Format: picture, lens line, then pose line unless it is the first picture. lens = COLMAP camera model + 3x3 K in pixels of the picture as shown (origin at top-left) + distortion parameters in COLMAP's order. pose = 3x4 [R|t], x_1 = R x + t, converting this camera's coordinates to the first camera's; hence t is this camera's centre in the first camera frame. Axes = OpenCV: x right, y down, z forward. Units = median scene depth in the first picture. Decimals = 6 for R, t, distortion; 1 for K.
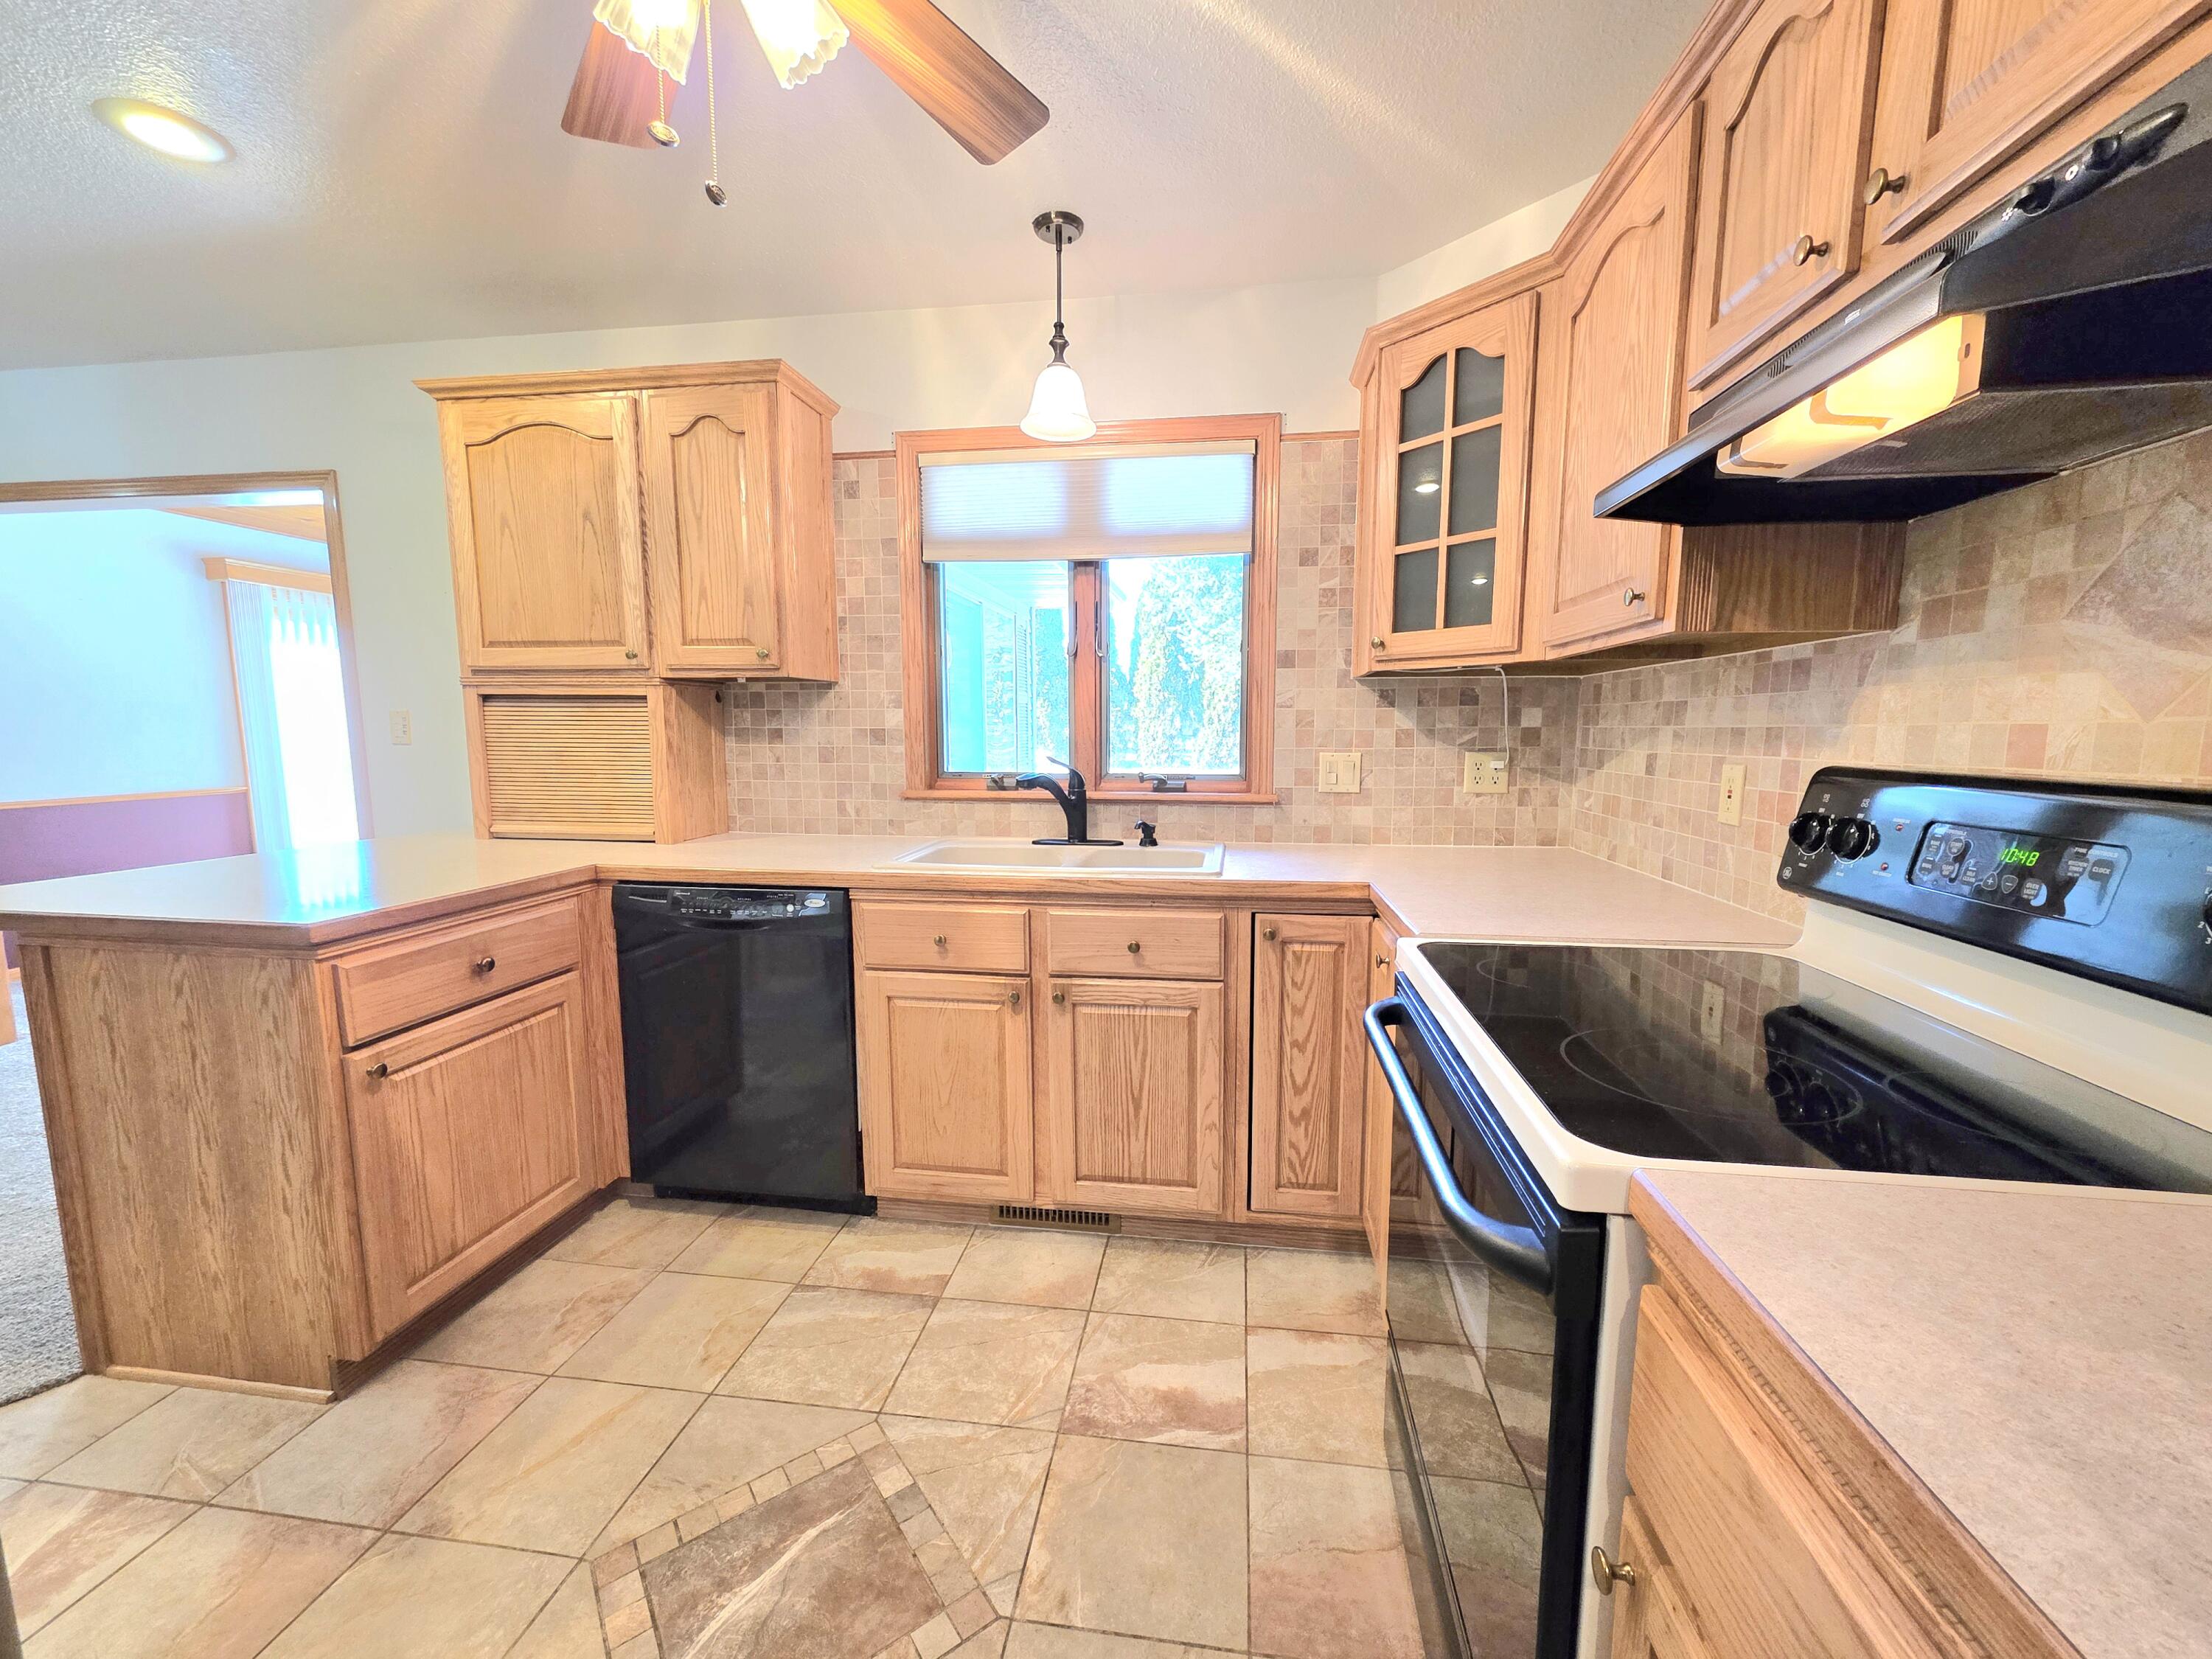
lens RADIAL K [[881.0, 0, 1107.9], [0, 881.0, 838.4], [0, 0, 1]] dist [0.000196, 0.000053]
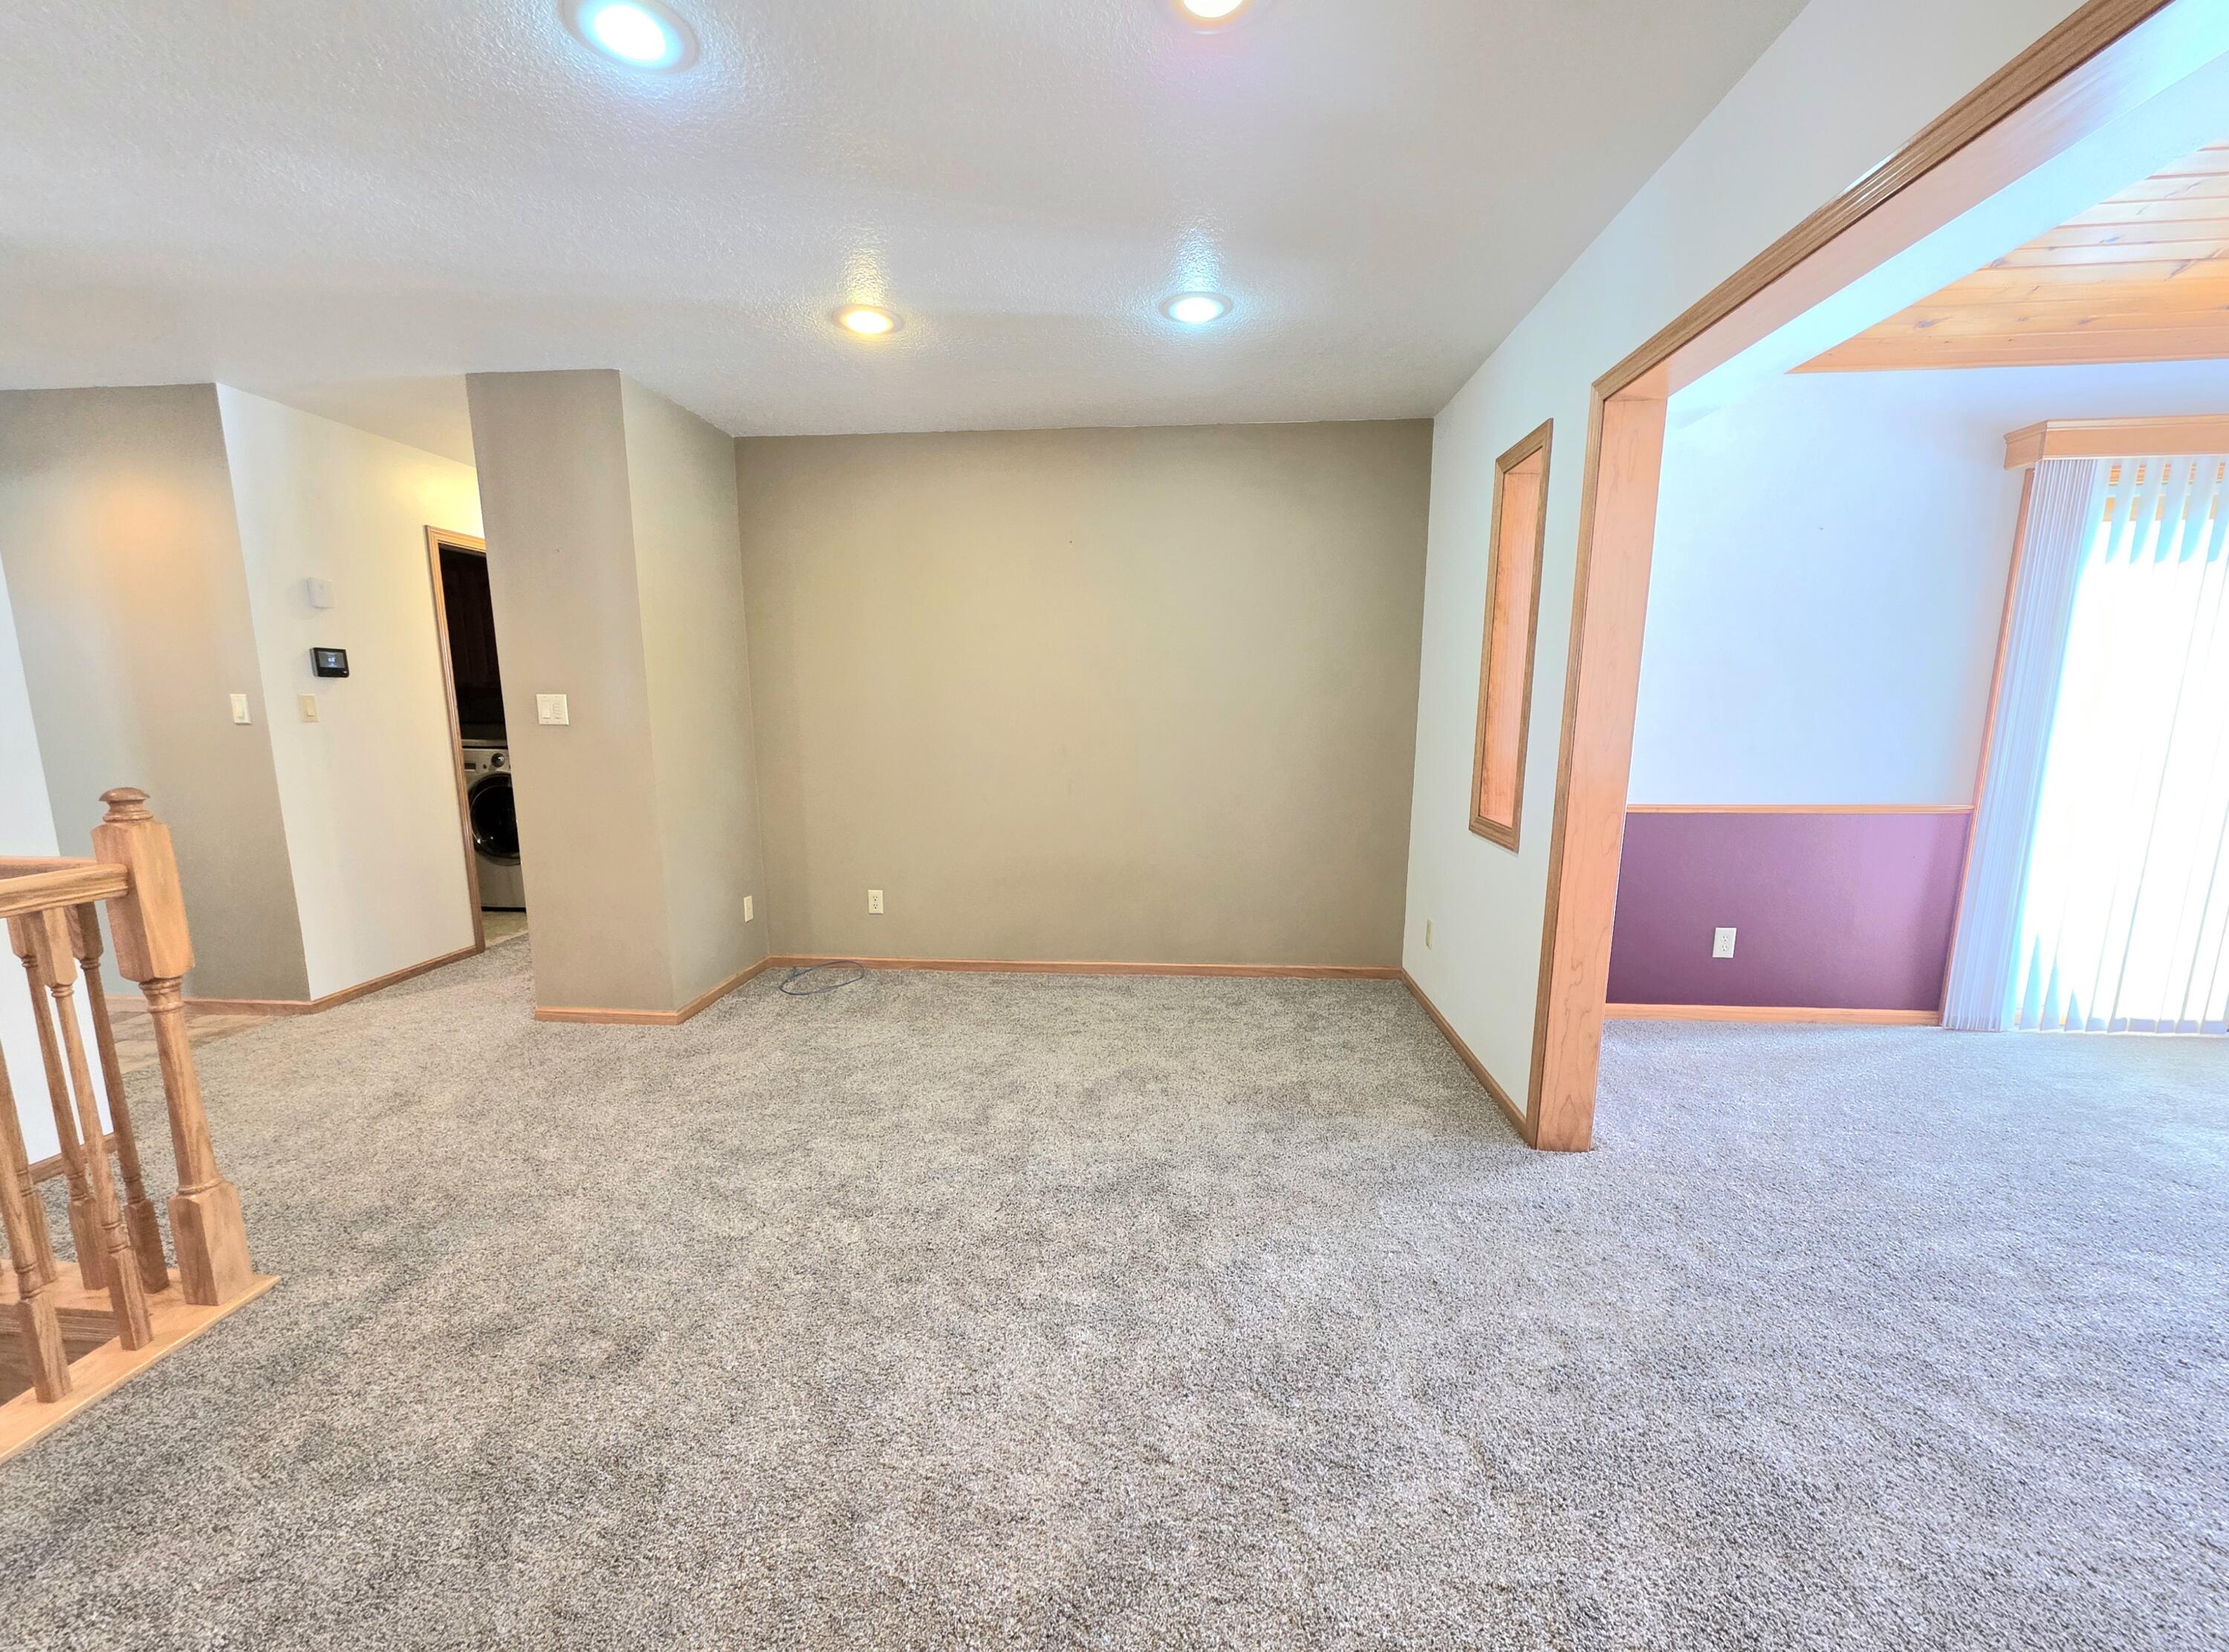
lens RADIAL K [[903.4, 0, 1115.3], [0, 903.4, 860.5], [0, 0, 1]] dist [-0.000797, -0.000065]
pose [[0.071038, 0.168346, -0.983165, -0.911294], [-0.125821, 0.979294, 0.158592, -0.117938], [0.989506, 0.112437, 0.090748, 0.822254]]
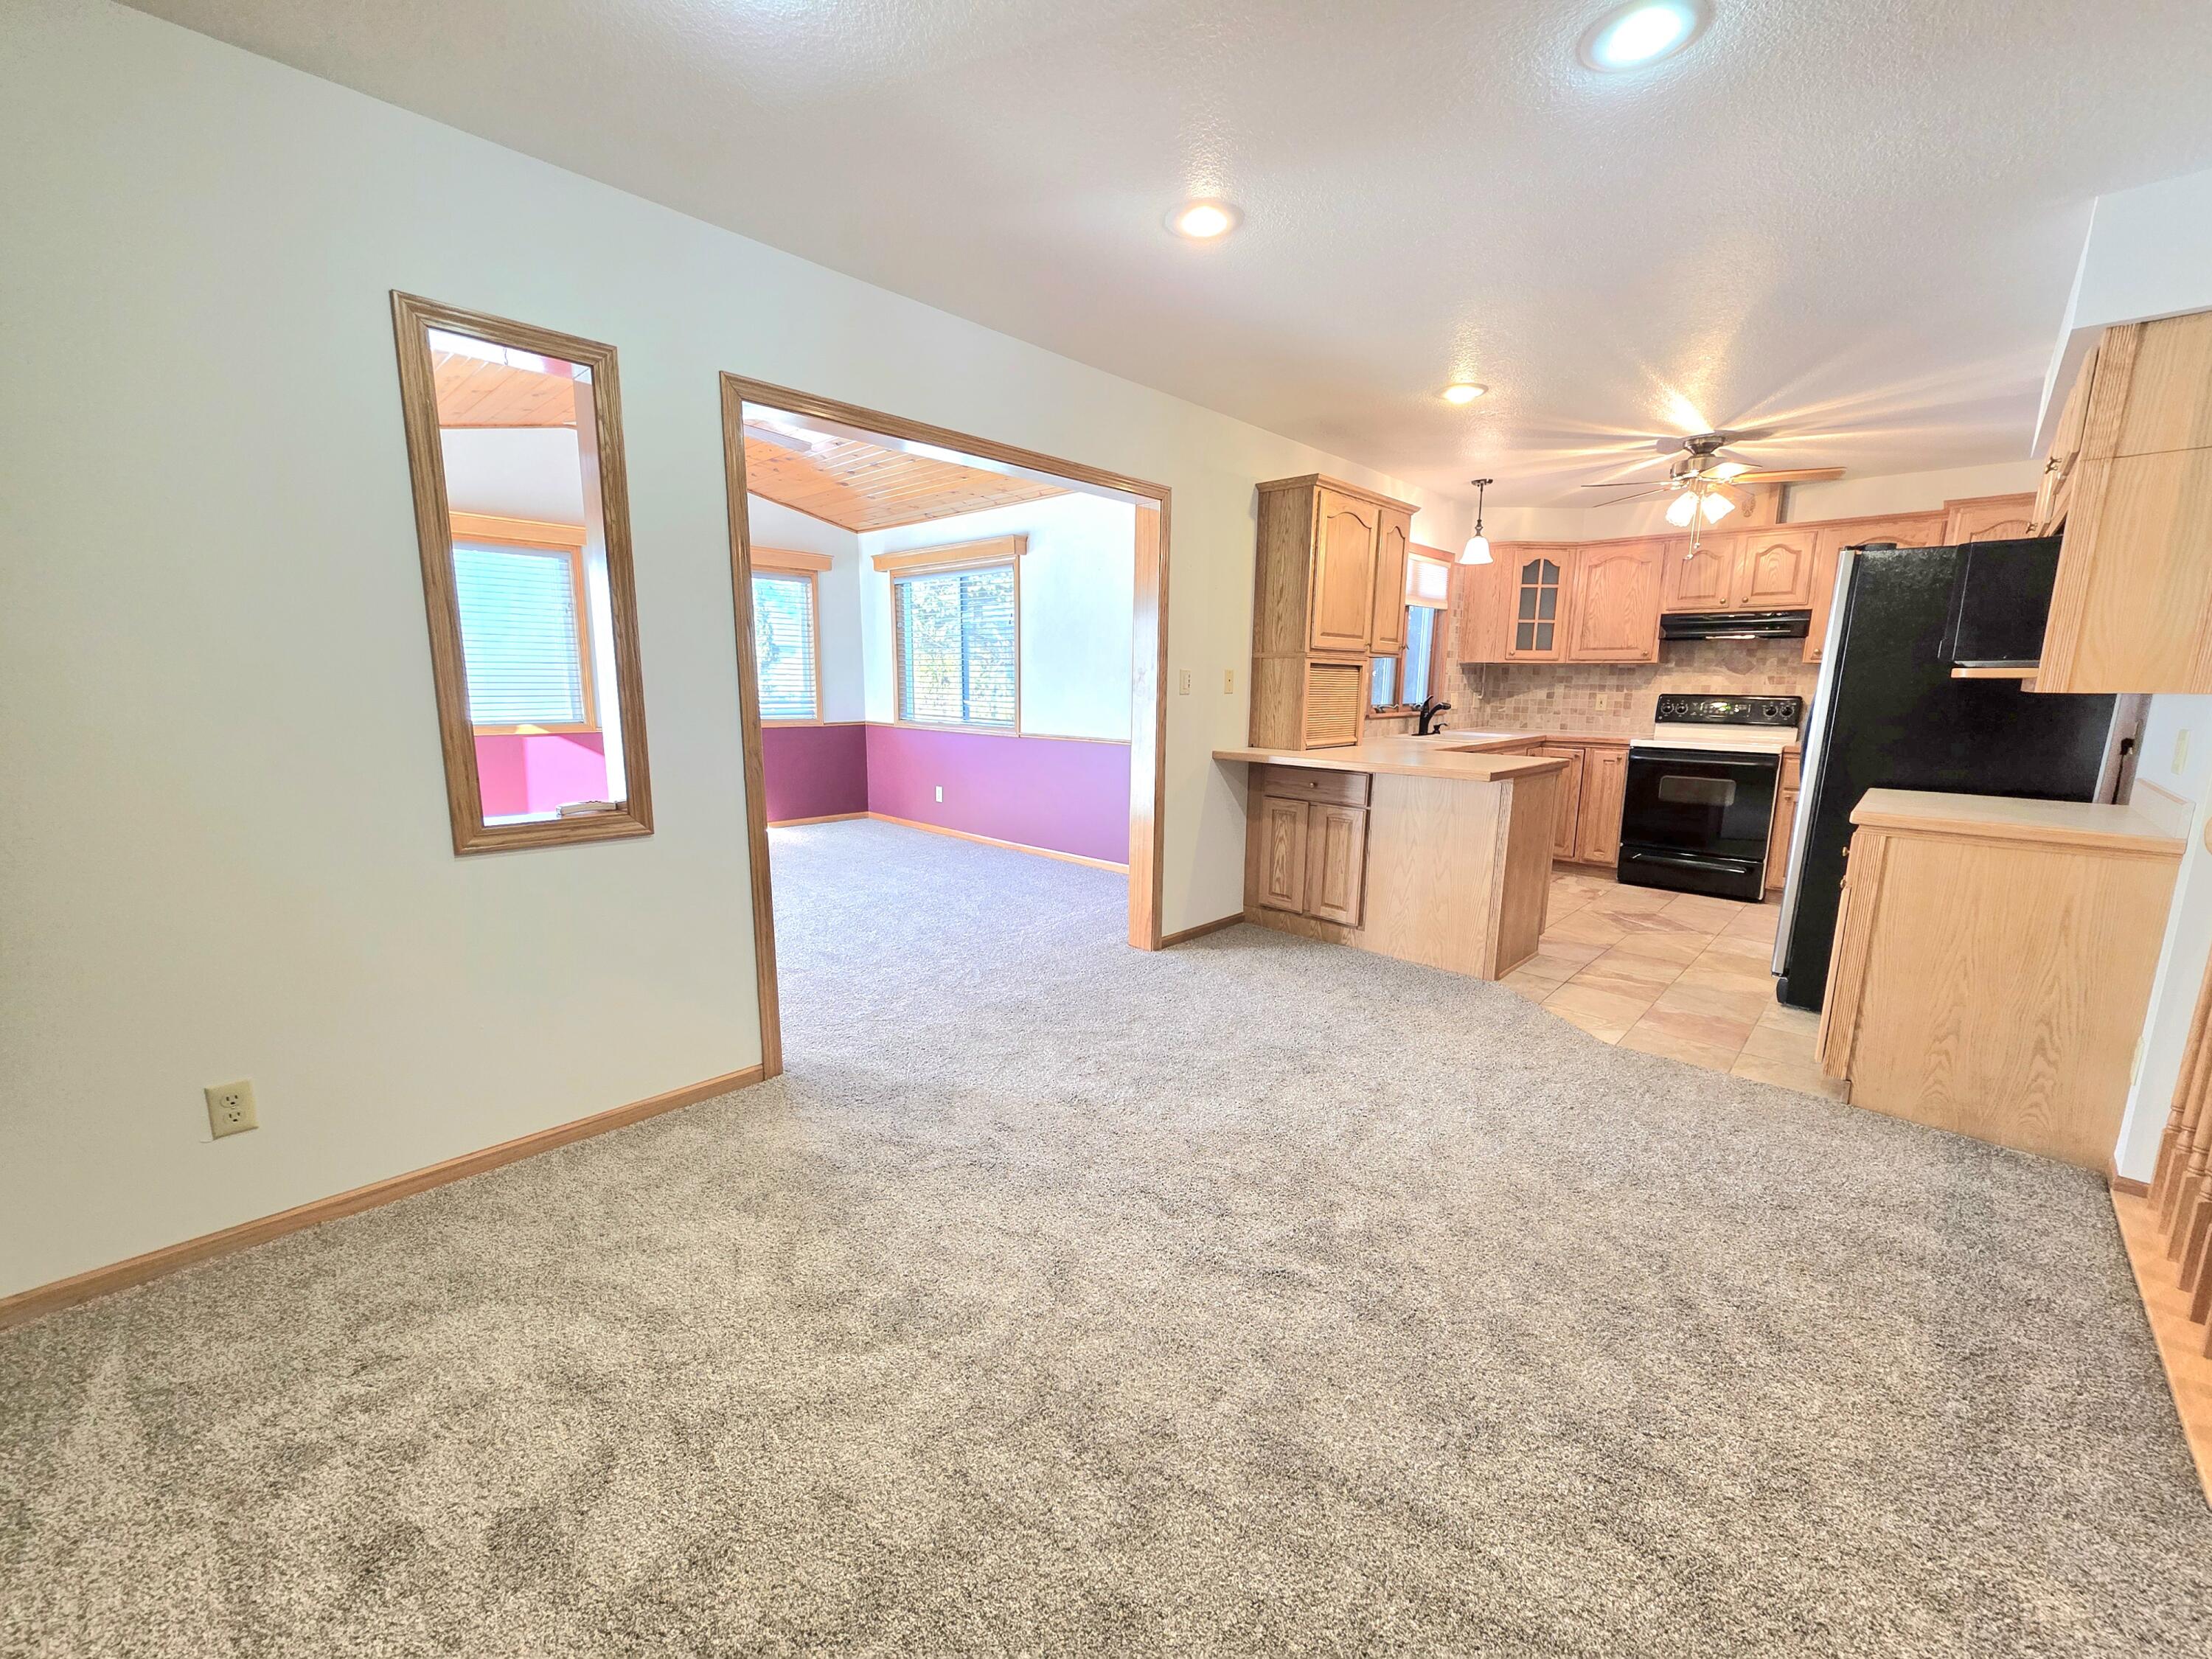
lens RADIAL K [[882.7, 0, 1116.8], [0, 882.7, 840.1], [0, 0, 1]] dist [0.001052, -0.000117]
pose [[0.573694, -0.144266, 0.806265, -2.671145], [0.091716, 0.989490, 0.111791, -0.059918], [-0.813919, 0.009814, 0.580896, 0.379314]]
